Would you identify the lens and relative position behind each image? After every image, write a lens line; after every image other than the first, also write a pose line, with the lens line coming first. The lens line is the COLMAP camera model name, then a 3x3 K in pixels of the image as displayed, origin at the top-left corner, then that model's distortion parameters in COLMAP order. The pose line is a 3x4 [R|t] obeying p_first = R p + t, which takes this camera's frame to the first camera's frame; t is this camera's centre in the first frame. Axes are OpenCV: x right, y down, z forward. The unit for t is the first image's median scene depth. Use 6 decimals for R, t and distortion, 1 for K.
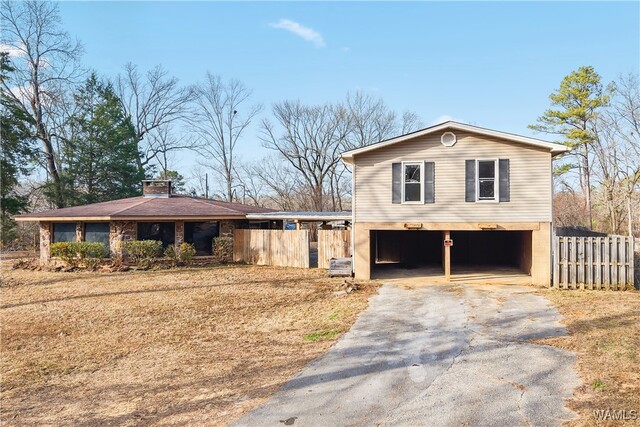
lens RADIAL K [[508.9, 0, 320.5], [0, 508.9, 217.1], [0, 0, 1]] dist [0.029911, -0.017198]
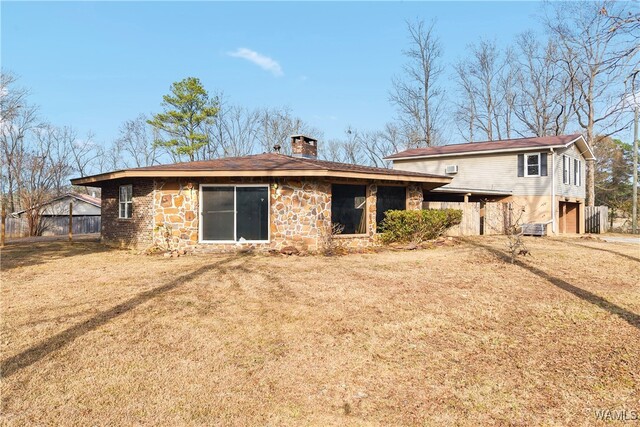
lens RADIAL K [[508.9, 0, 318.4], [0, 508.9, 208.7], [0, 0, 1]] dist [0.029911, -0.017198]
pose [[0.463138, 0.016641, 0.886130, -1.477495], [-0.001816, 0.999839, -0.017828, 0.073715], [-0.886285, 0.006648, 0.463093, 0.945543]]
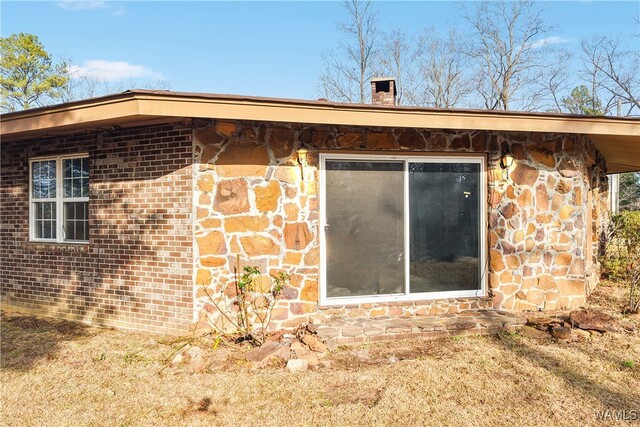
lens RADIAL K [[508.9, 0, 343.8], [0, 508.9, 217.5], [0, 0, 1]] dist [0.029911, -0.017198]
pose [[0.137904, -0.006963, 0.990421, -1.131858], [0.006923, 0.999958, 0.006066, 0.057418], [-0.990421, 0.006020, 0.137946, 1.461356]]
